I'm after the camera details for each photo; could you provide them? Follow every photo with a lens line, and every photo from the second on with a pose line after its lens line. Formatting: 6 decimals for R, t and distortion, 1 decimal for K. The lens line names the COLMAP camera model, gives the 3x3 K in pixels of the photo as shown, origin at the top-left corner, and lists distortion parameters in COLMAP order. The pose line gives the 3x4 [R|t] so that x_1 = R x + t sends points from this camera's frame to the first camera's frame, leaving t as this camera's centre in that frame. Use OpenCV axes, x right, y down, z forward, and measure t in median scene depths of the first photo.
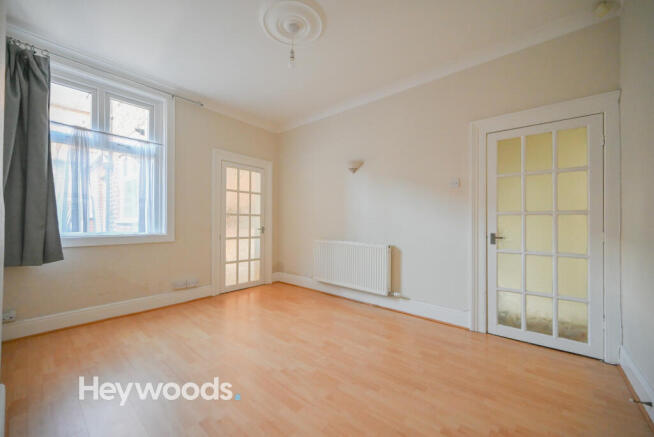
lens RADIAL K [[259.7, 0, 324.1], [0, 259.7, 218.5], [0, 0, 1]] dist [0.000871, 0.000226]
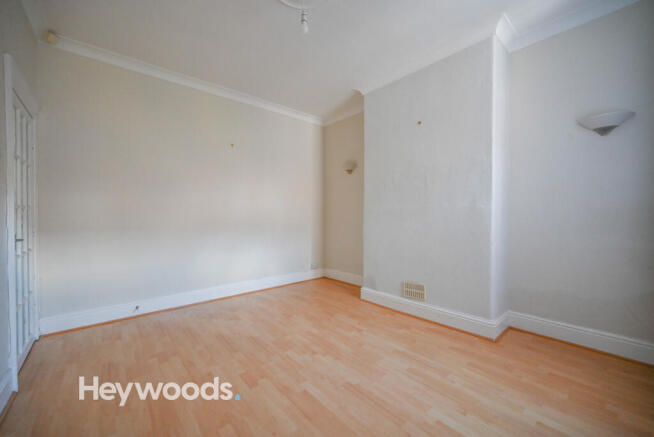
lens RADIAL K [[258.2, 0, 325.8], [0, 258.2, 218.0], [0, 0, 1]] dist [0.001051, 0.000264]
pose [[-0.988620, -0.004965, 0.150355, -0.224475], [-0.004746, 0.999987, 0.001817, 0.005107], [-0.150363, 0.001083, -0.988630, 1.268297]]
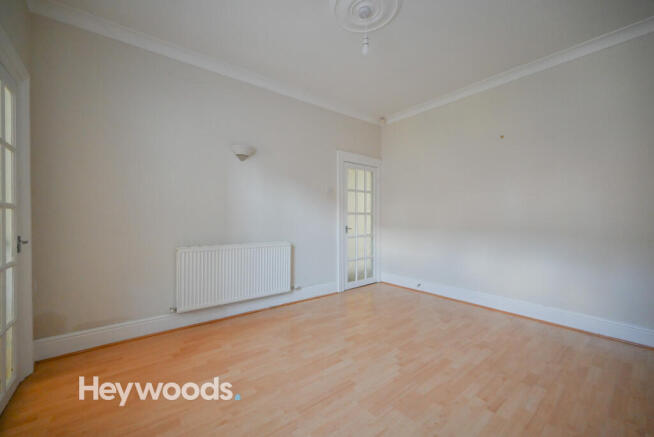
lens RADIAL K [[258.2, 0, 325.8], [0, 258.2, 218.0], [0, 0, 1]] dist [0.001051, 0.000264]
pose [[0.183344, -0.006900, 0.983025, -0.746063], [-0.010716, 0.999902, 0.009017, -0.004050], [-0.982990, -0.012187, 0.183252, 0.679930]]
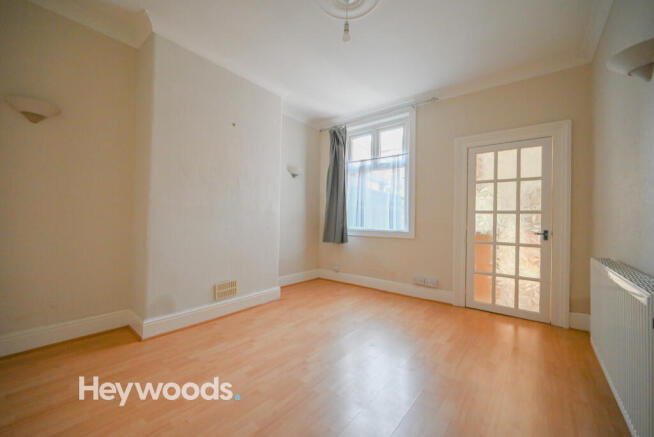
lens RADIAL K [[258.2, 0, 325.8], [0, 258.2, 218.0], [0, 0, 1]] dist [0.001051, 0.000264]
pose [[0.022987, -0.016422, -0.999601, 0.526553], [-0.006456, 0.999842, -0.016574, 0.023222], [0.999715, 0.006834, 0.022877, 0.642487]]
